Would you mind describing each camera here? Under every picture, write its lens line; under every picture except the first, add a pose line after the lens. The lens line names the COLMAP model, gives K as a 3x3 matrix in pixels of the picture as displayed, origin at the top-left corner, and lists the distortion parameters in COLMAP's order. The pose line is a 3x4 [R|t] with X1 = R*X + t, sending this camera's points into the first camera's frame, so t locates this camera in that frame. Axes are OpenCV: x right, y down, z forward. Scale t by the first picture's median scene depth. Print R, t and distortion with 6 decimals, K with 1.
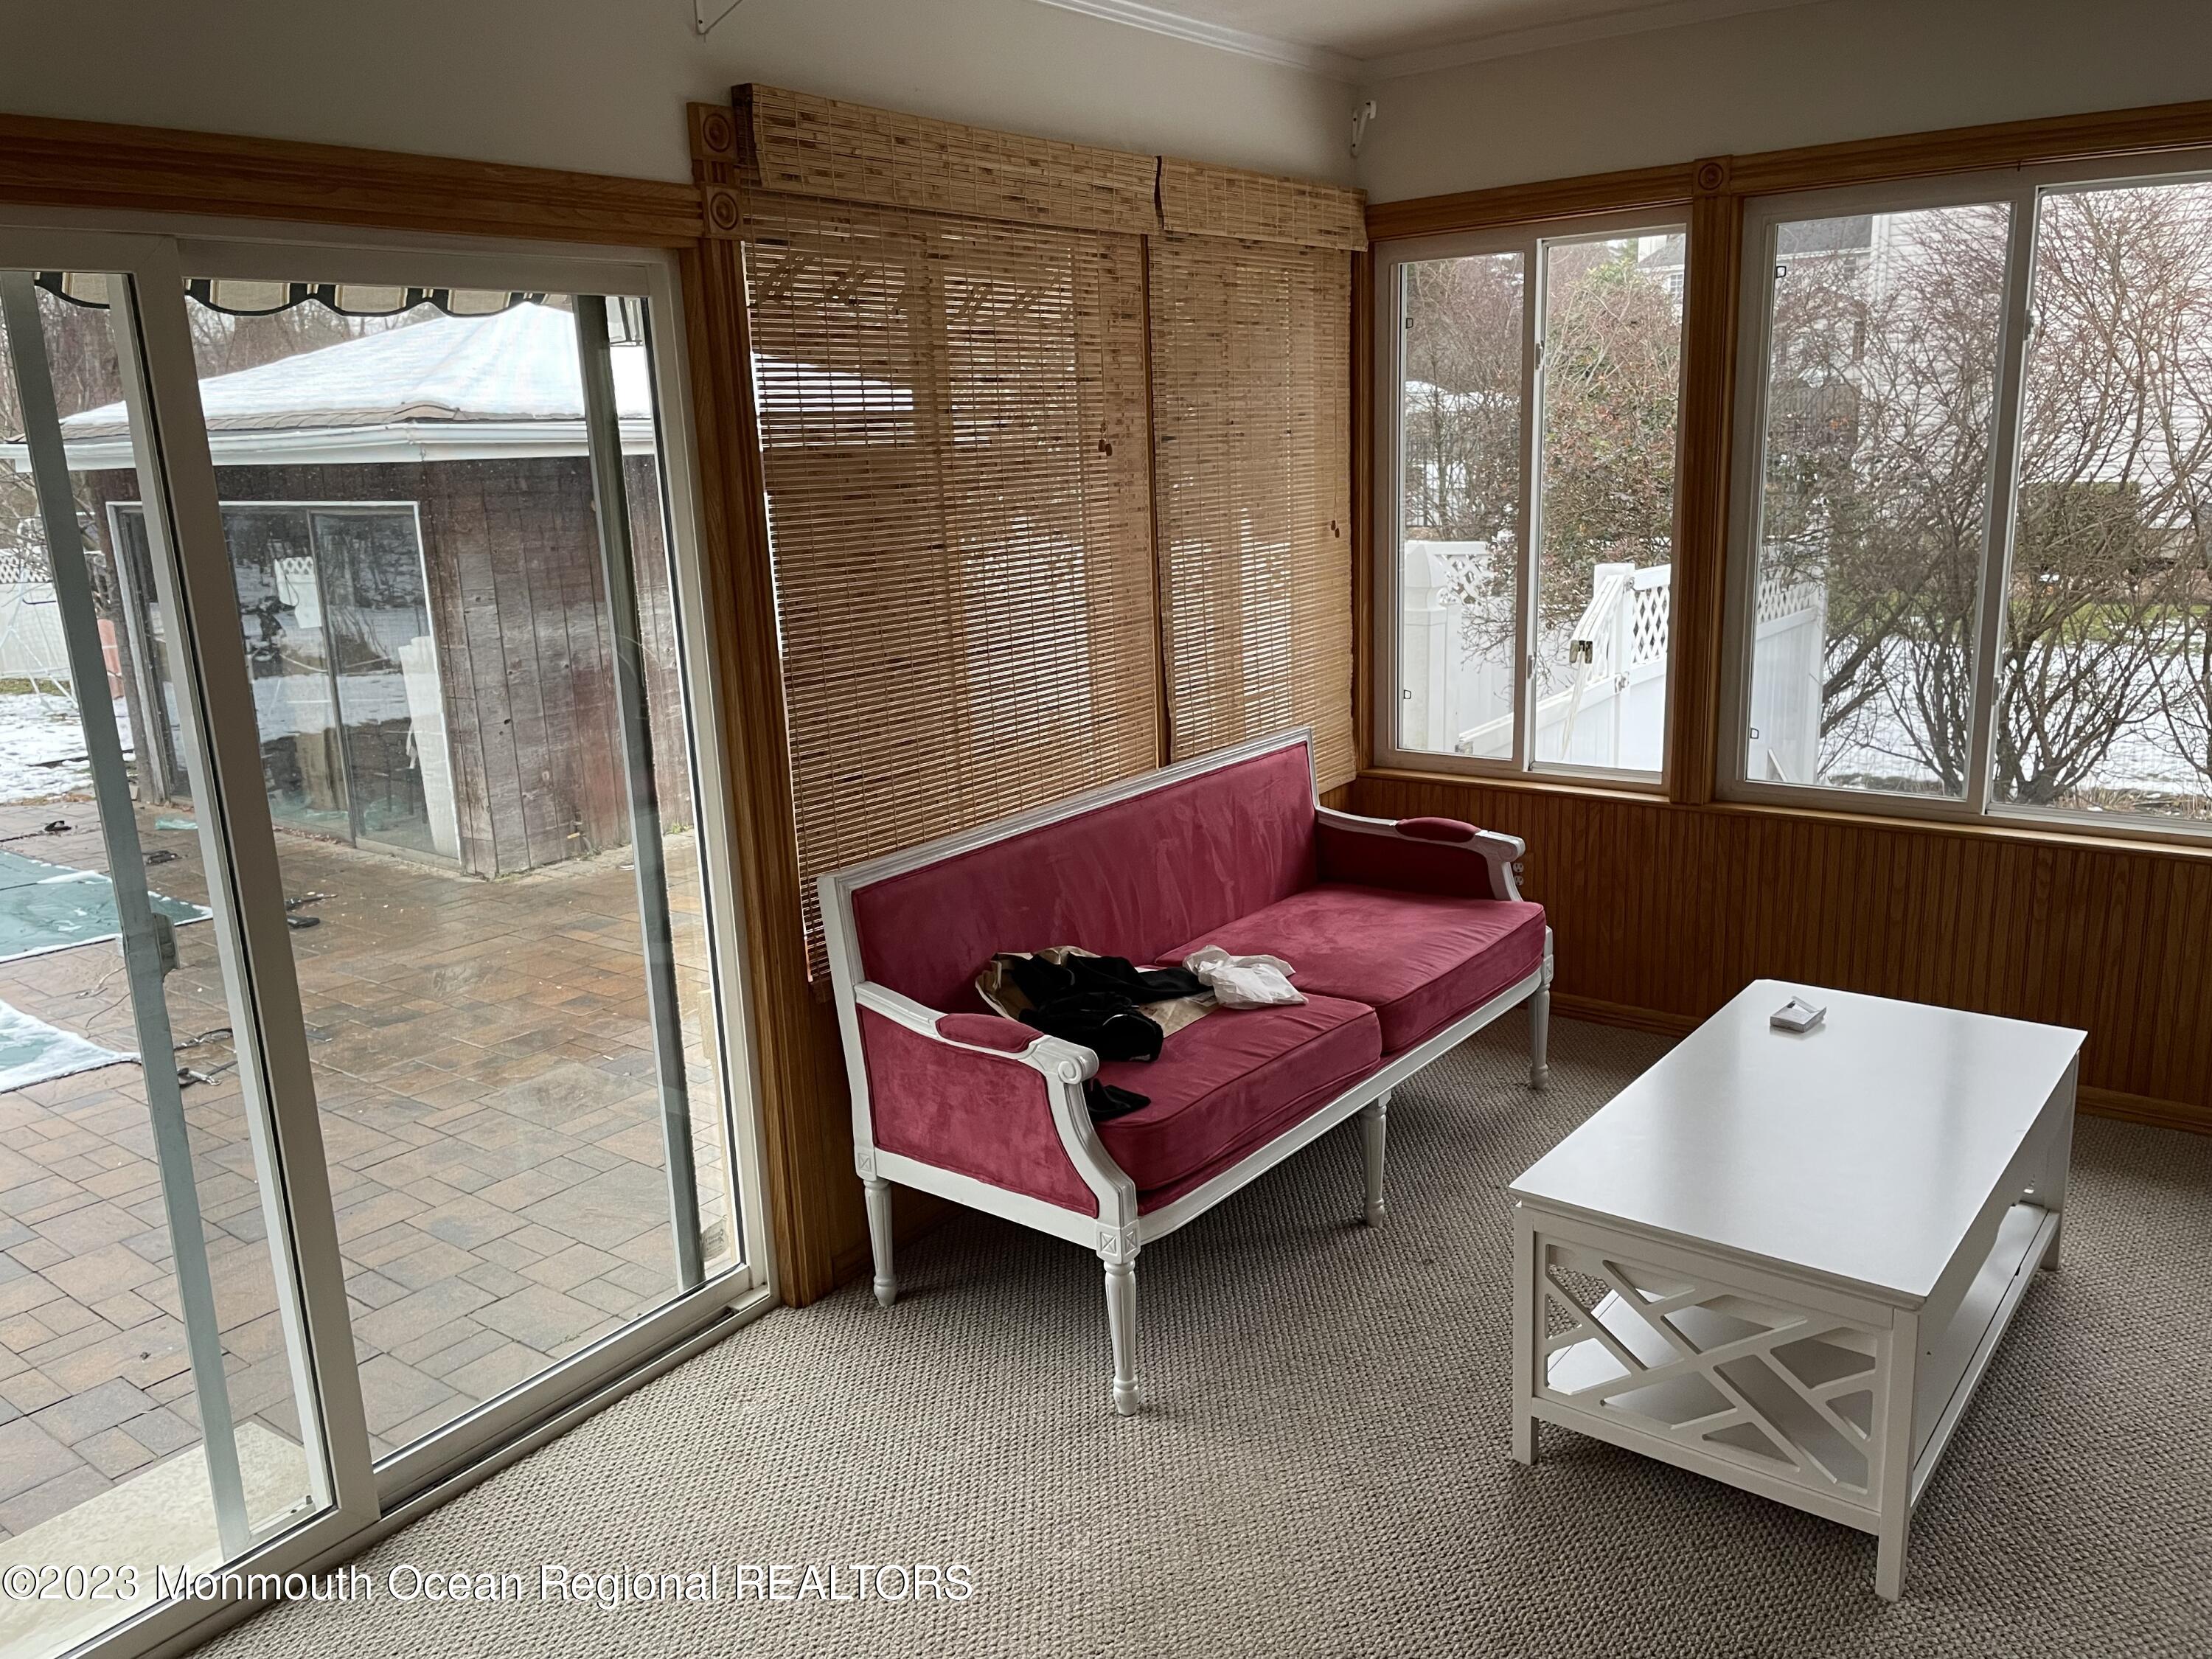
lens RADIAL K [[1696.1, 0, 1089.7], [0, 1696.1, 814.4], [0, 0, 1]] dist [0.100285, -0.096487]
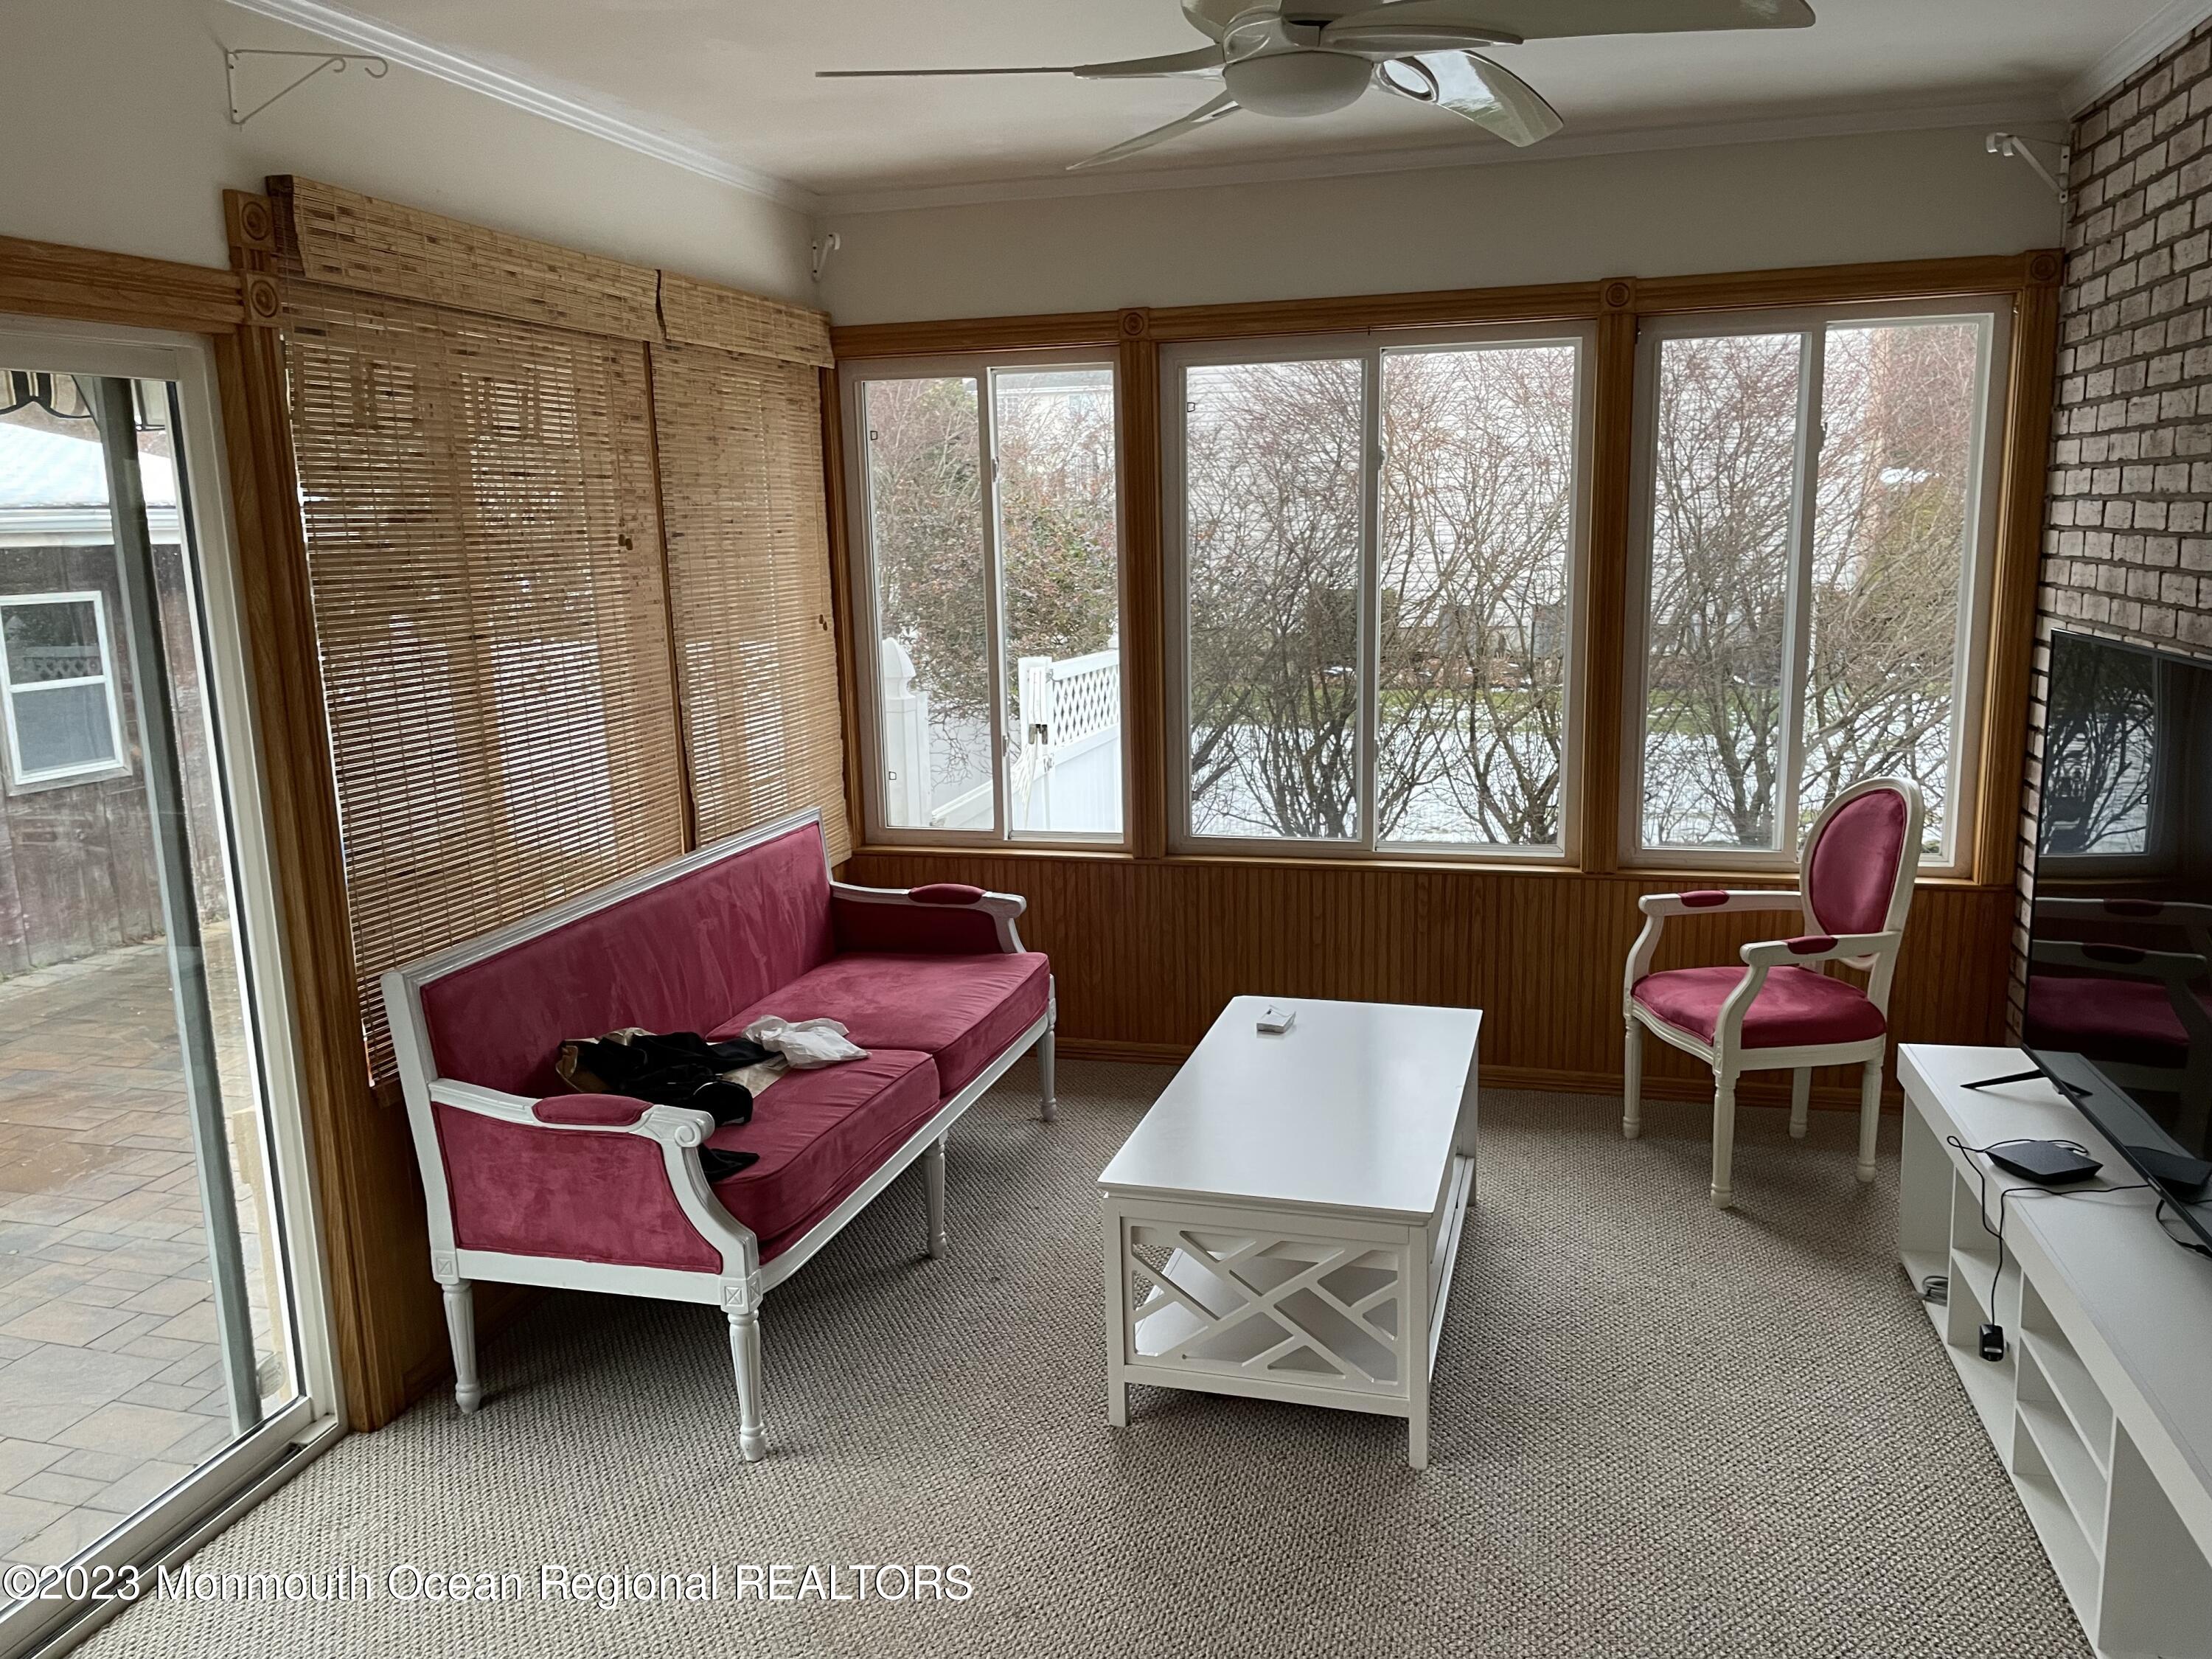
lens RADIAL K [[1696.1, 0, 1101.5], [0, 1696.1, 828.8], [0, 0, 1]] dist [0.100285, -0.096487]
pose [[0.929278, -0.053561, 0.365477, -0.127031], [0.072038, 0.996712, -0.037098, 0.018598], [-0.362288, 0.060803, 0.930081, -0.064489]]
